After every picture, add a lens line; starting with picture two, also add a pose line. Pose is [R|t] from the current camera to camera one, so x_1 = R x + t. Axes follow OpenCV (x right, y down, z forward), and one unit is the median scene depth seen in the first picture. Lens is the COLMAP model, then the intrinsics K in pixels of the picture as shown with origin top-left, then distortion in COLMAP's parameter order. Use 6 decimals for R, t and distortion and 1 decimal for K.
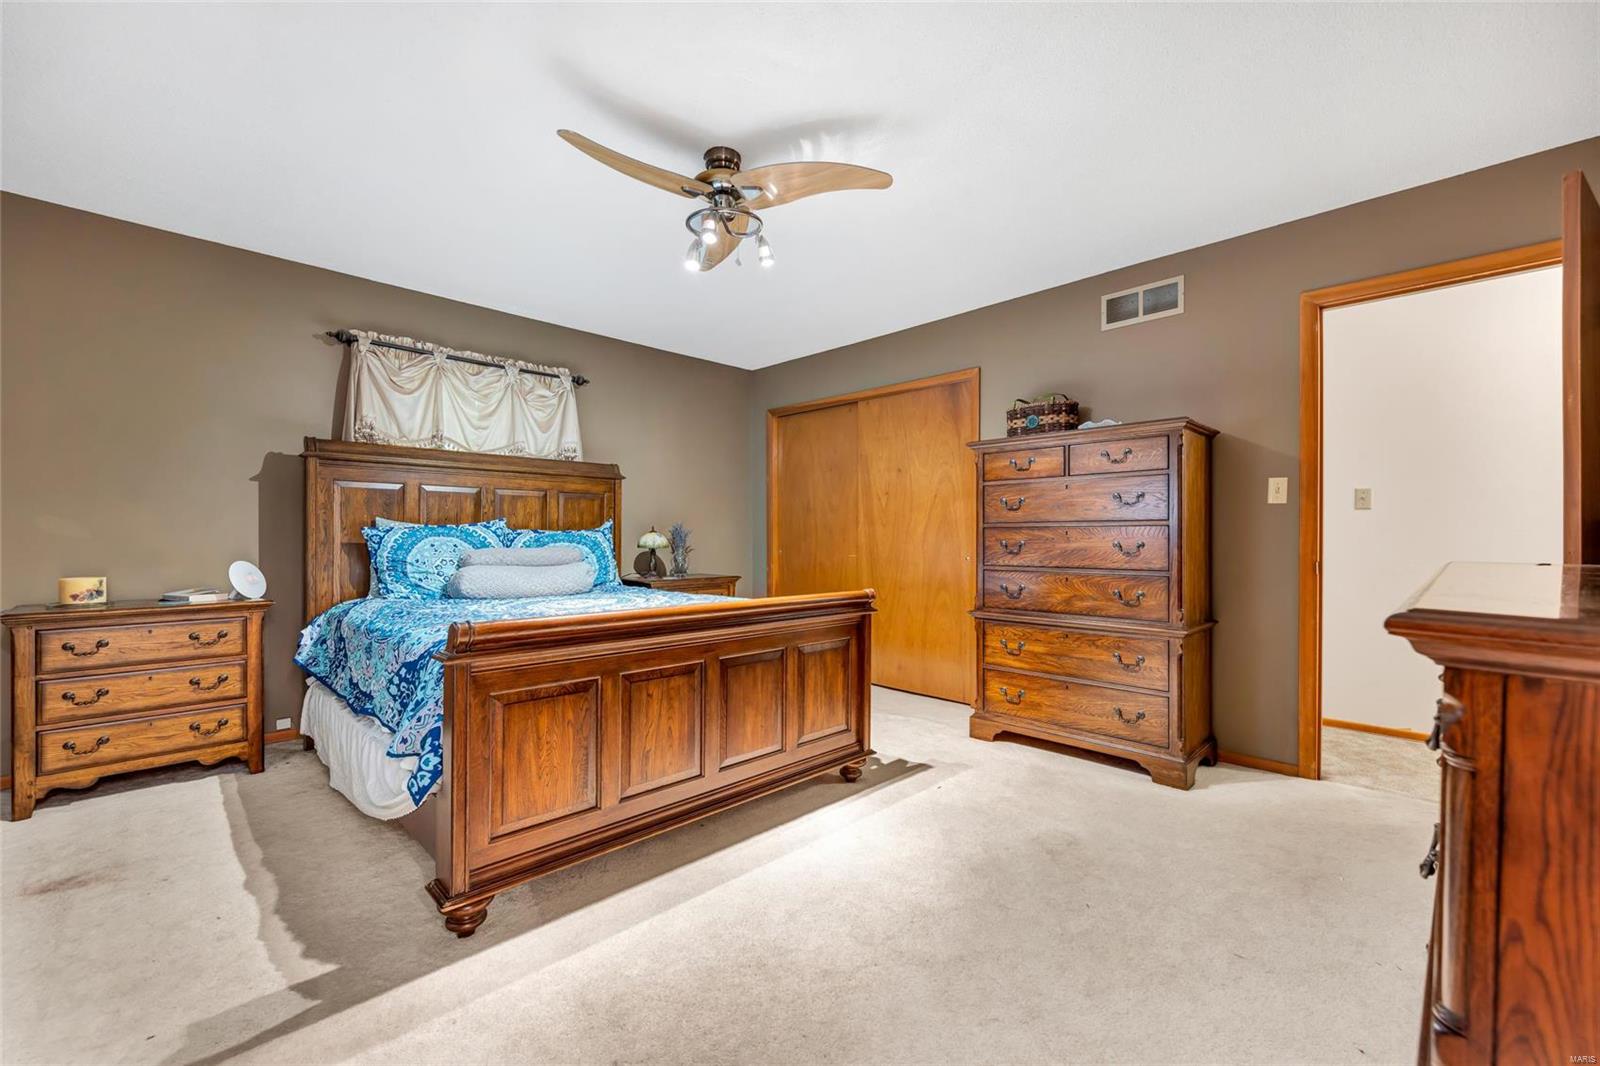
lens RADIAL K [[655.7, 0, 796.9], [0, 655.7, 541.5], [0, 0, 1]] dist [0.002591, 0.000045]
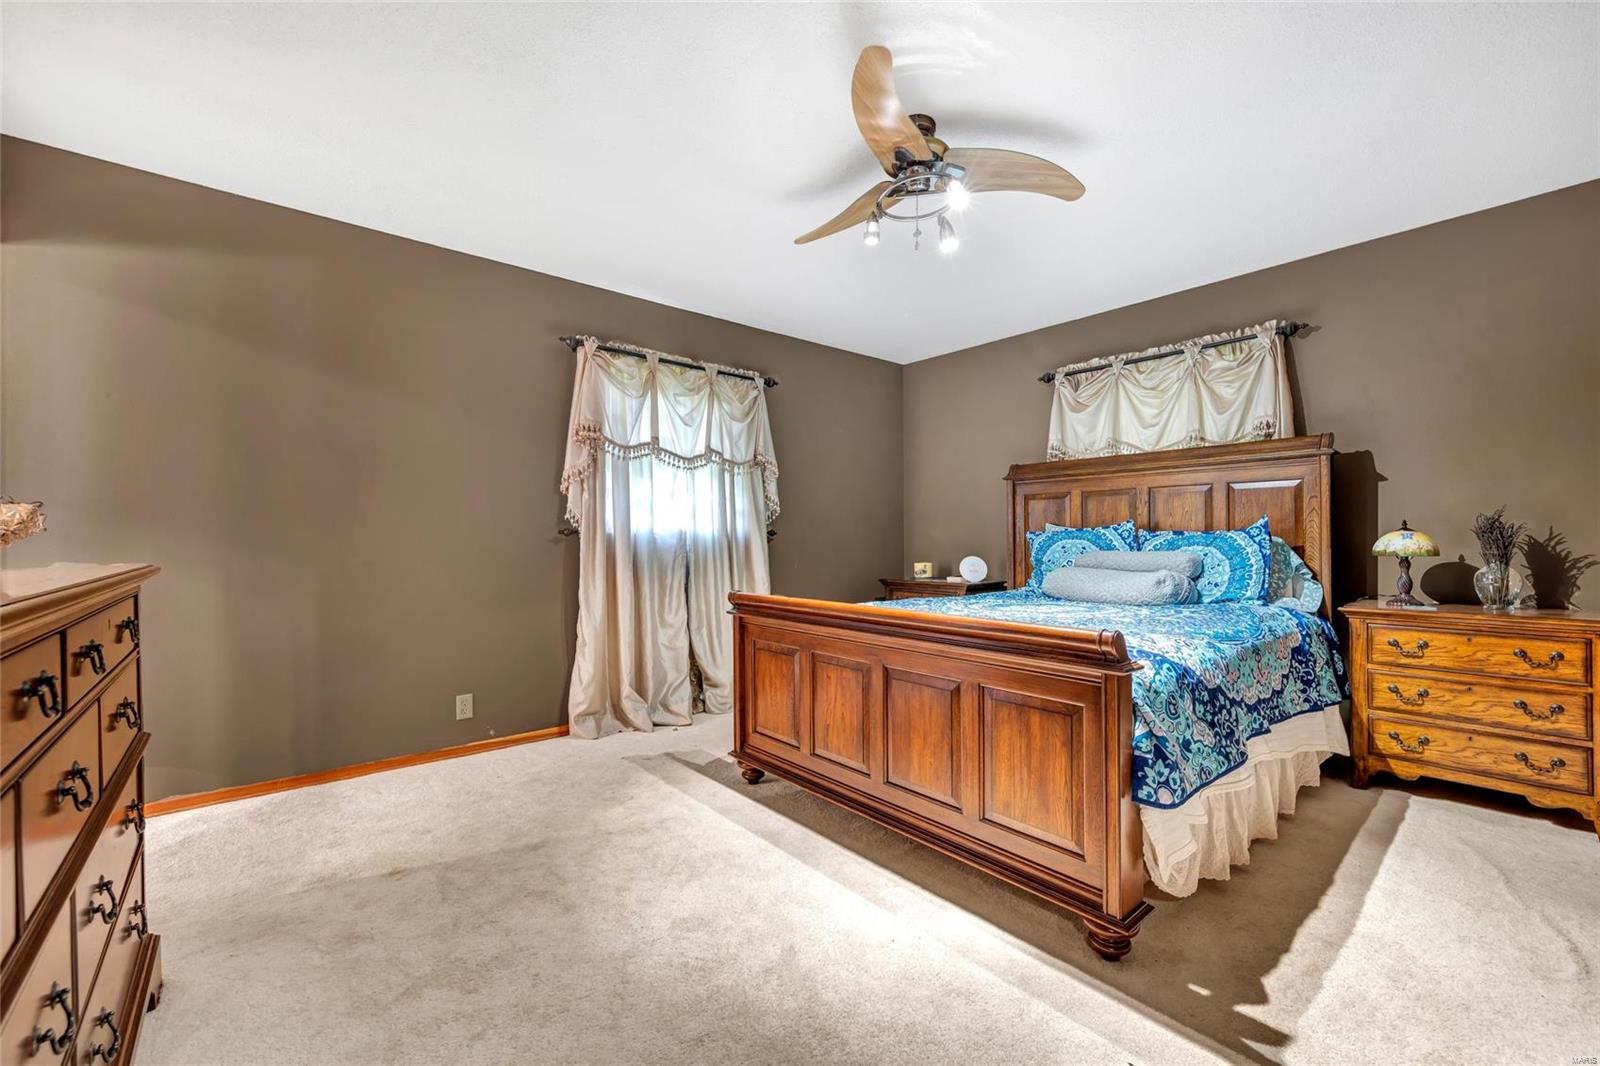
lens RADIAL K [[655.7, 0, 797.1], [0, 655.7, 531.2], [0, 0, 1]] dist [0.002591, 0.000045]
pose [[-0.087993, -0.017647, -0.995965, 0.727316], [-0.002565, 0.999844, -0.017489, -0.001786], [0.996118, 0.001015, -0.088024, 0.811509]]
